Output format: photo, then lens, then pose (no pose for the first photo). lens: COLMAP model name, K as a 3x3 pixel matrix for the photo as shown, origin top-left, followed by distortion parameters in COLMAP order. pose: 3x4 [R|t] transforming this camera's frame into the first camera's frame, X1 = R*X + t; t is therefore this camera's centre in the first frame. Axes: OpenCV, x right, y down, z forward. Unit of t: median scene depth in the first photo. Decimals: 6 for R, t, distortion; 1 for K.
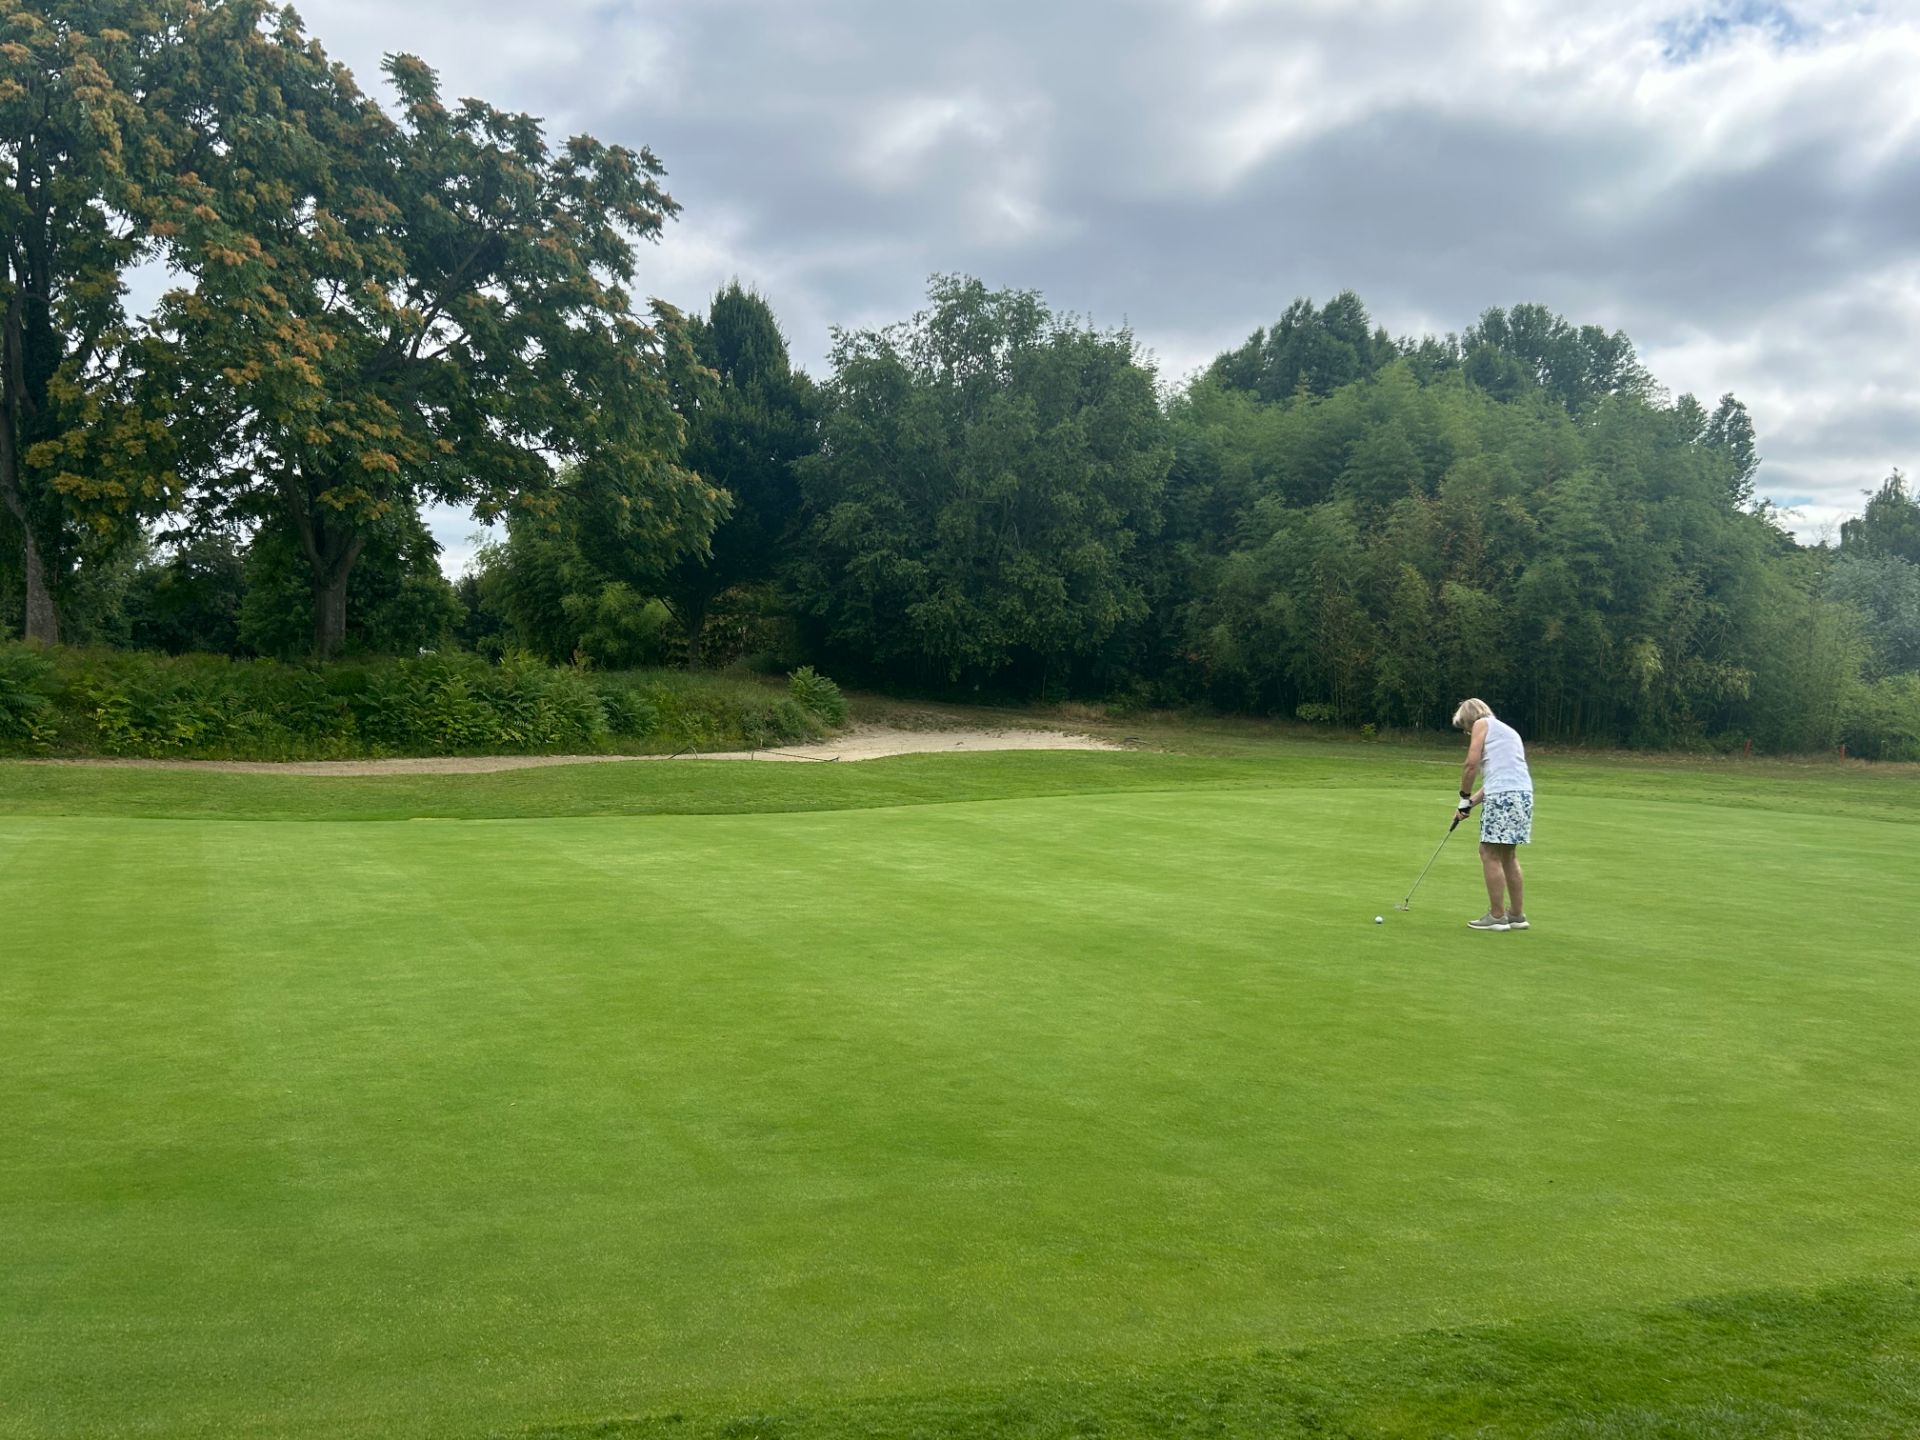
lens RADIAL K [[1637.0, 0, 964.4], [0, 1637.0, 731.0], [0, 0, 1]] dist [0.062829, -0.095659]
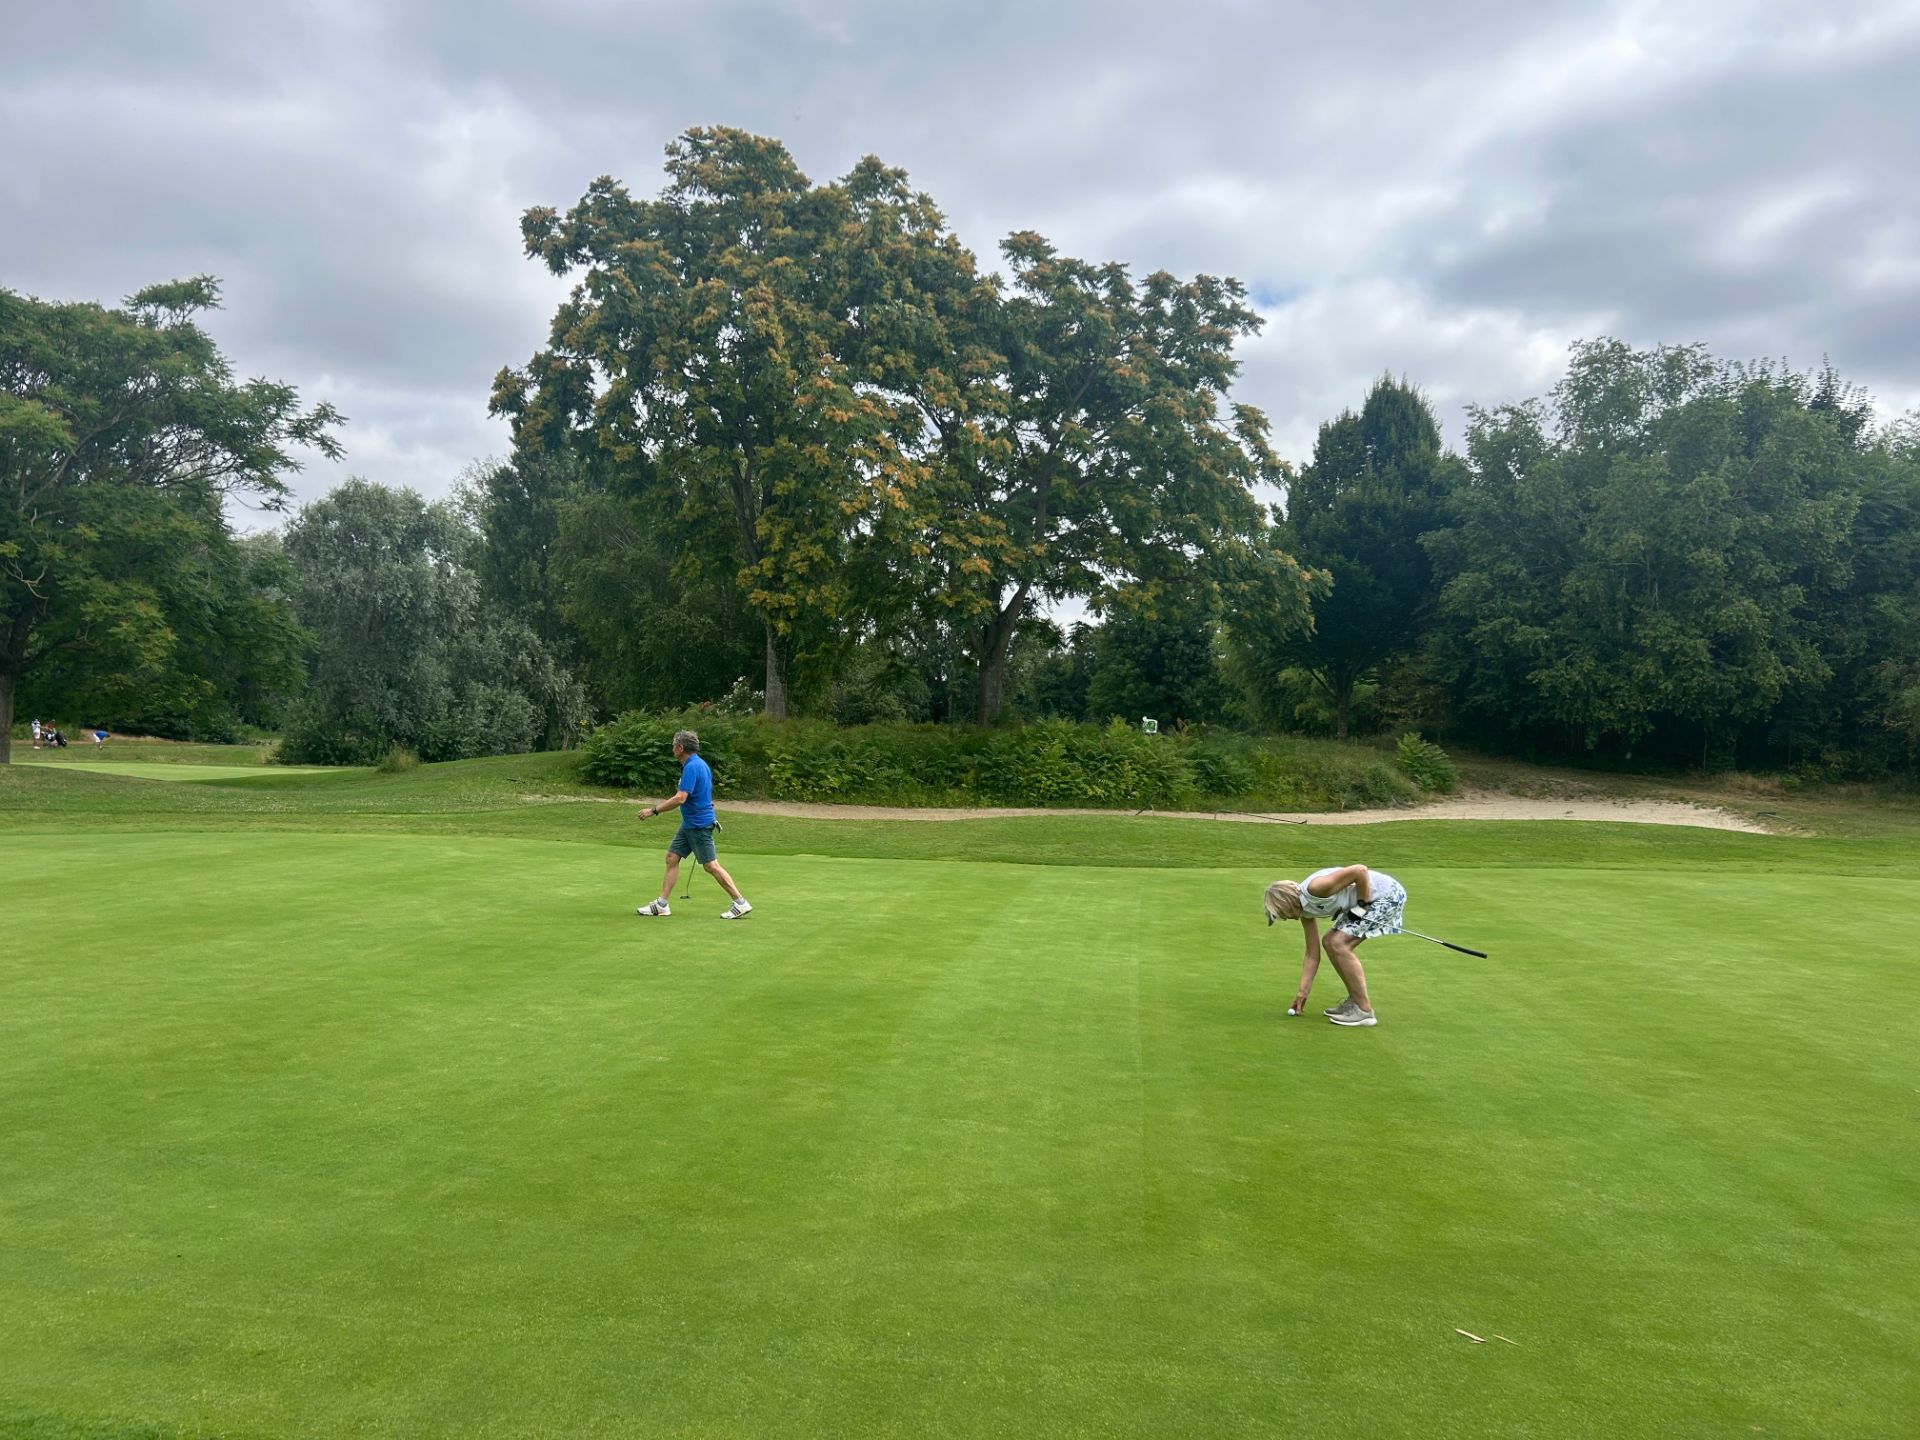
lens RADIAL K [[1441.3, 0, 956.2], [0, 1441.3, 735.1], [0, 0, 1]] dist [0.030473, -0.025213]
pose [[0.836014, 0.003127, -0.548699, 0.160158], [-0.024107, 0.999228, -0.031035, -0.002560], [0.548178, 0.039173, 0.835444, 0.072304]]
